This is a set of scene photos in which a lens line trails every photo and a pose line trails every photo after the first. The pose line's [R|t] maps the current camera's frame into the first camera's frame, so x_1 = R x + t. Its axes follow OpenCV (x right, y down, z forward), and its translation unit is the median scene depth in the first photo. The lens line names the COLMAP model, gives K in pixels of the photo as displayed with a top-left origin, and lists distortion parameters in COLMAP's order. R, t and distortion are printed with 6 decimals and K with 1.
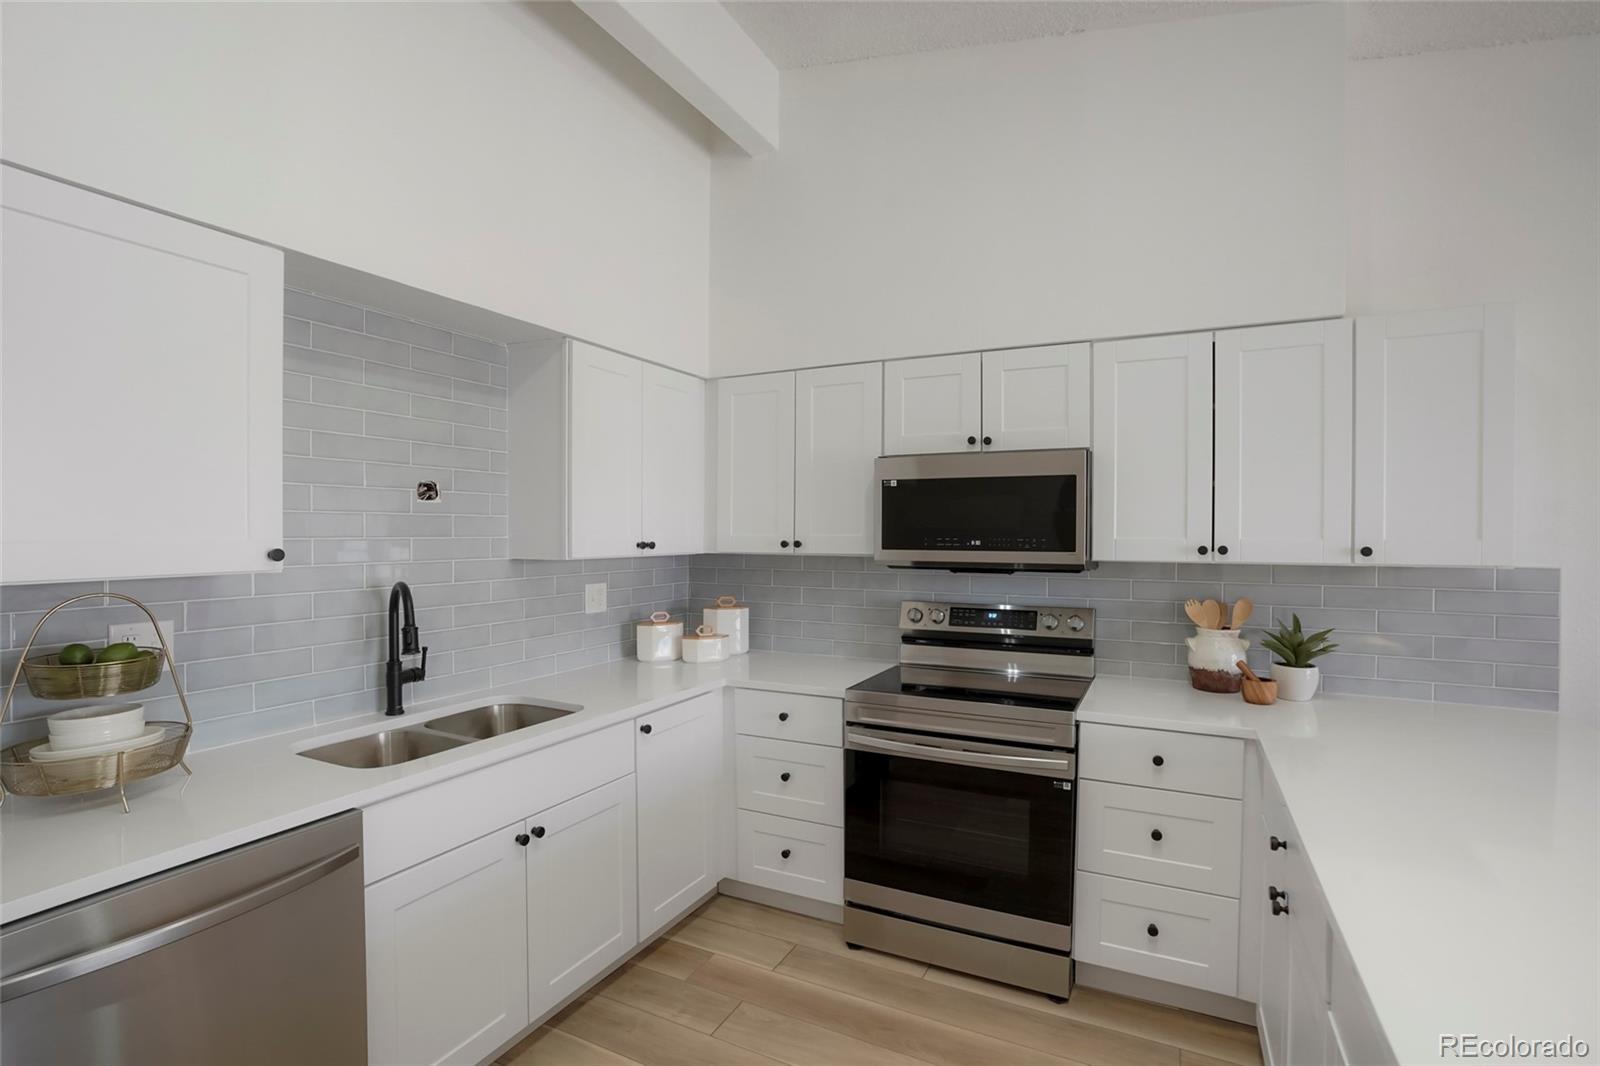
lens RADIAL K [[761.0, 0, 807.1], [0, 761.0, 543.0], [0, 0, 1]] dist [-0.051541, 0.014886]
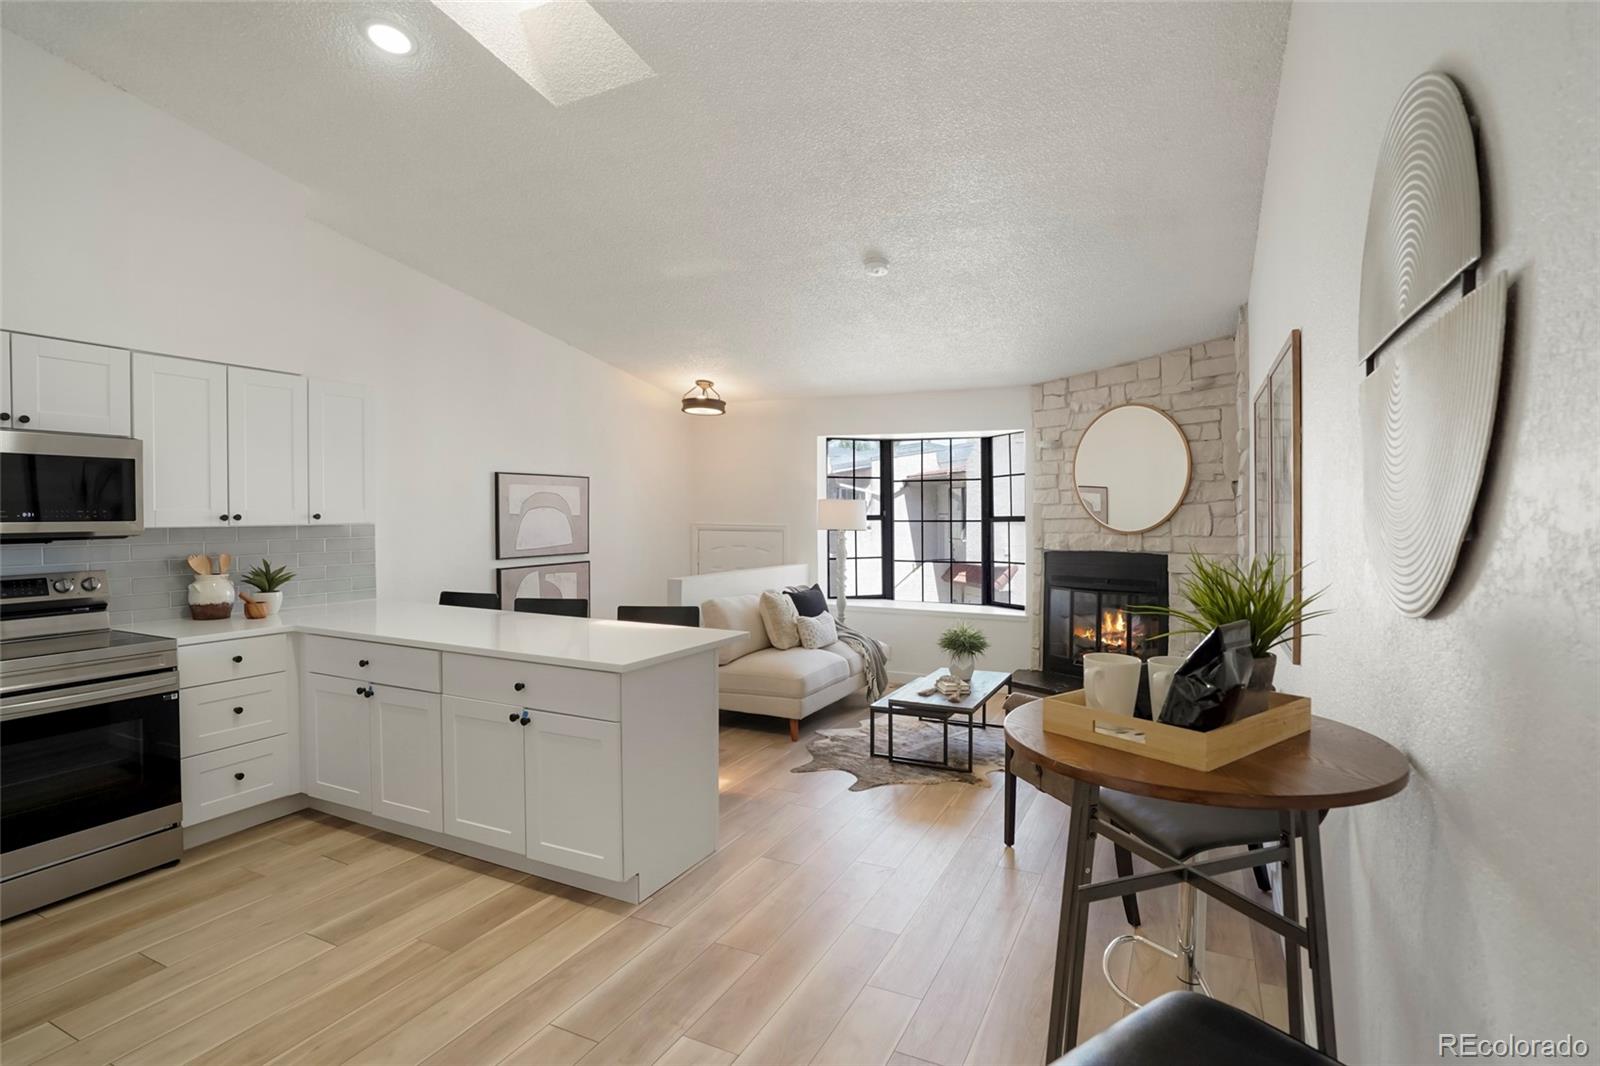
lens RADIAL K [[791.2, 0, 801.4], [0, 791.2, 522.5], [0, 0, 1]] dist [-0.047897, 0.014213]
pose [[-0.003114, -0.018597, 0.999822, -0.938192], [0.014214, 0.999725, 0.018639, 0.007035], [-0.999894, 0.014270, -0.002849, -0.099107]]
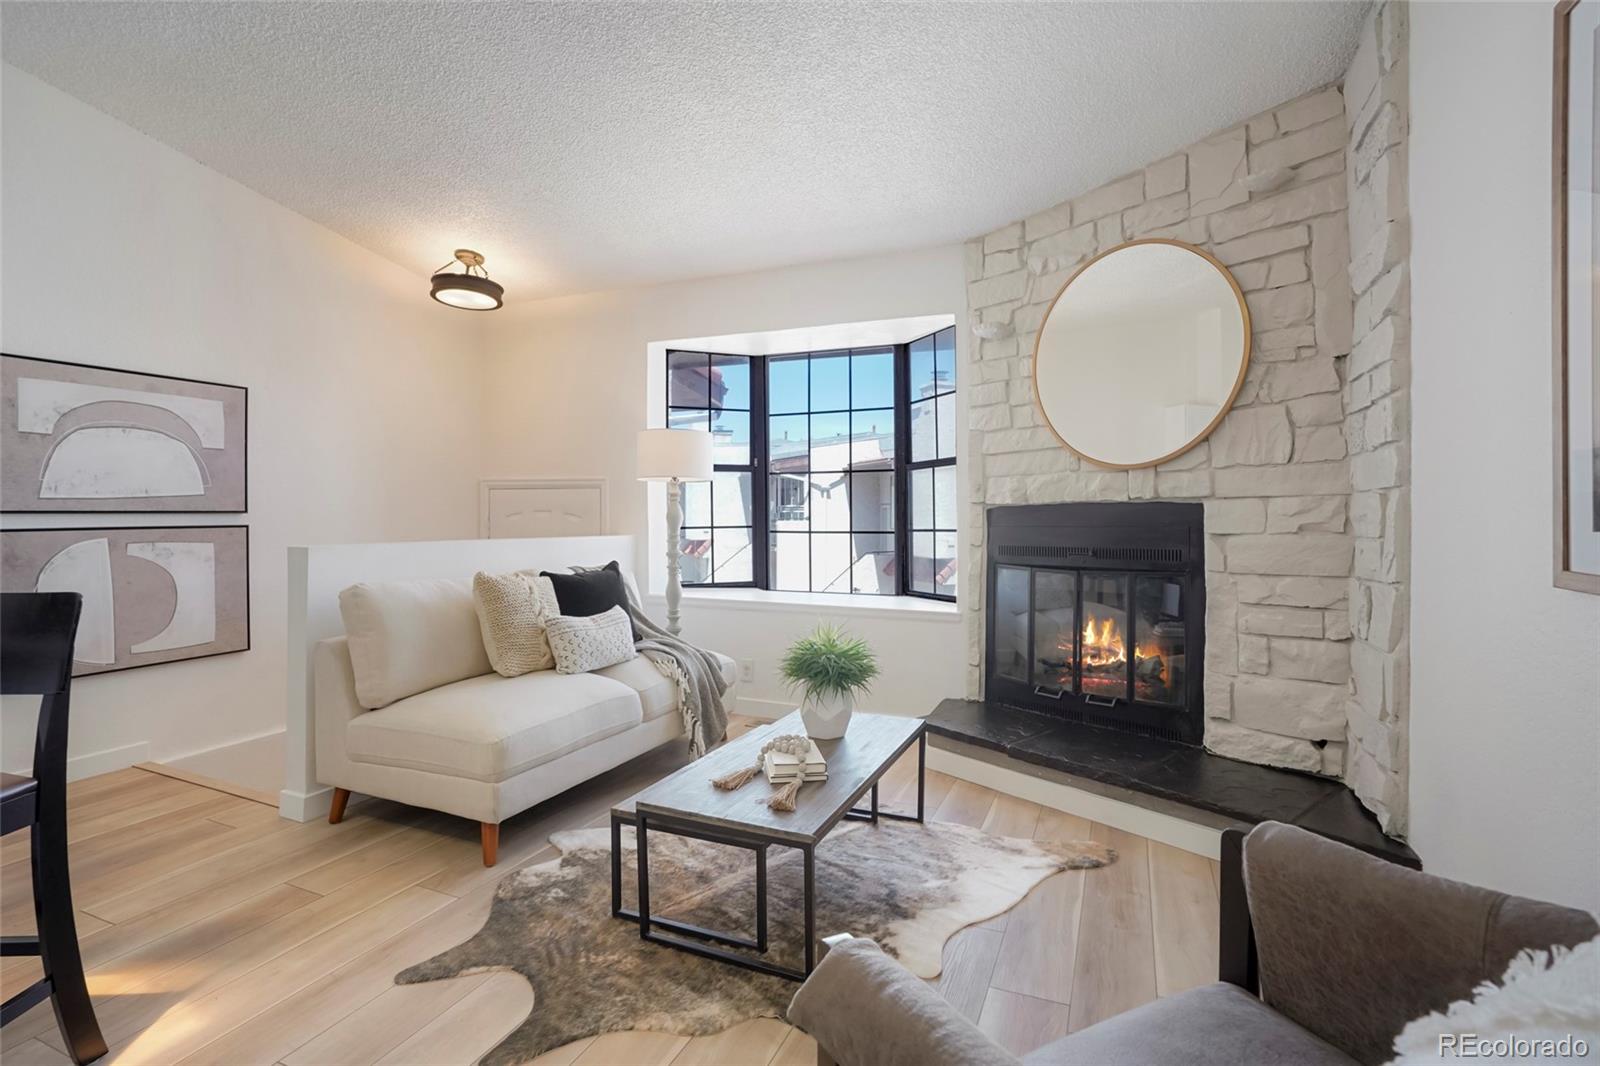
lens RADIAL K [[761.0, 0, 793.3], [0, 761.0, 522.4], [0, 0, 1]] dist [-0.051541, 0.014886]
pose [[-0.048464, -0.019265, 0.998639, 0.074224], [0.015048, 0.999686, 0.020016, 0.147526], [-0.998712, 0.015998, -0.048159, -0.419655]]
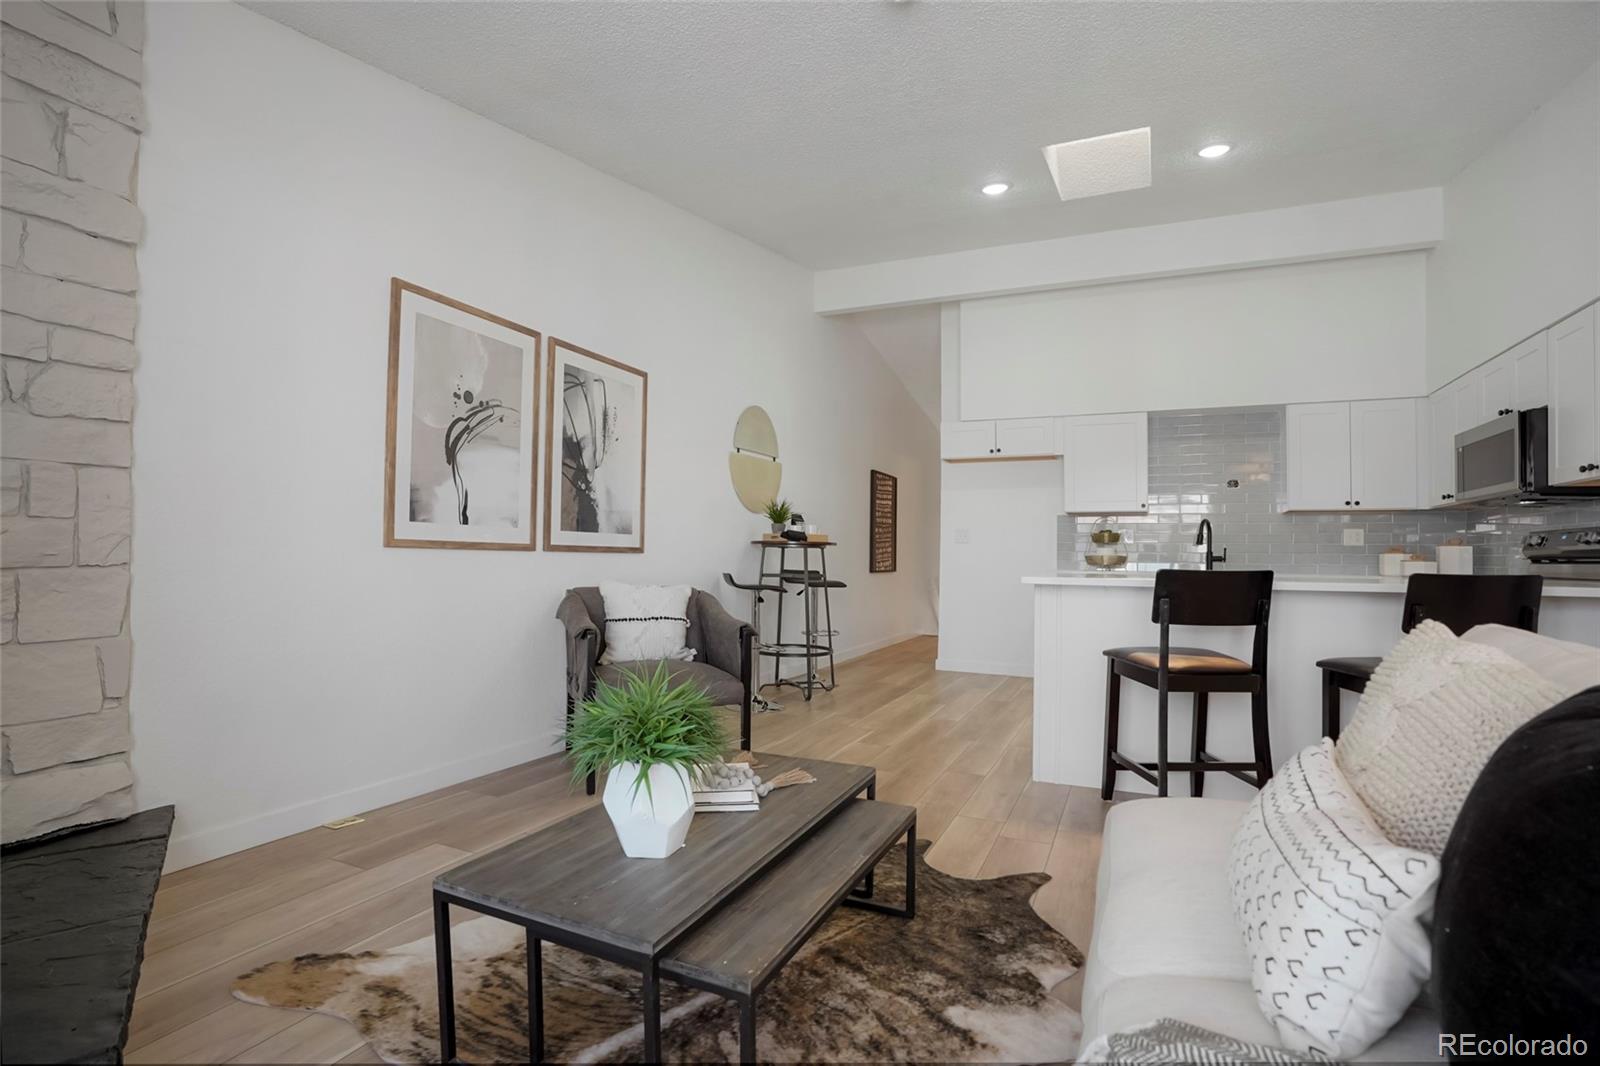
lens RADIAL K [[761.0, 0, 794.1], [0, 761.0, 535.8], [0, 0, 1]] dist [-0.051541, 0.014886]
pose [[0.030321, -0.030930, -0.999062, 1.745438], [-0.035552, 0.998855, -0.032002, 0.212303], [0.998908, 0.036489, 0.029187, -0.426539]]
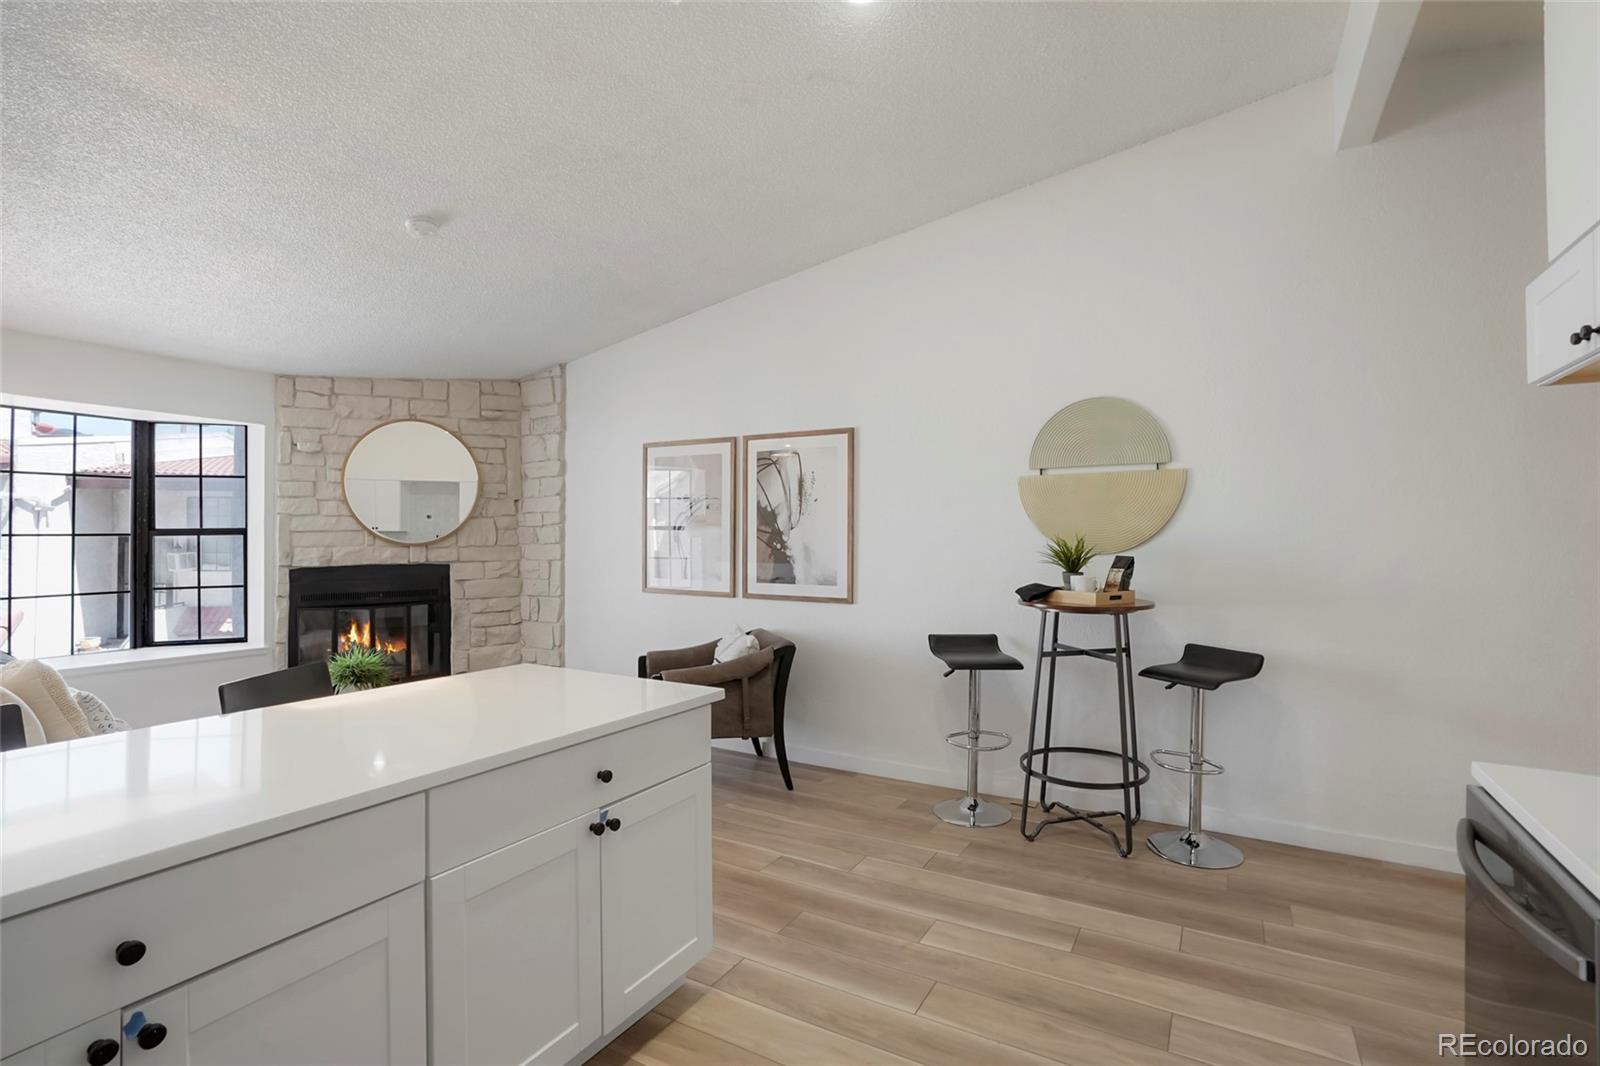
lens RADIAL K [[761.0, 0, 800.8], [0, 761.0, 521.4], [0, 0, 1]] dist [-0.051541, 0.014886]
pose [[-0.997971, -0.006933, 0.063288, 0.014295], [-0.007045, 0.999974, -0.001551, 0.018496], [-0.063276, -0.001994, -0.997994, 1.068836]]
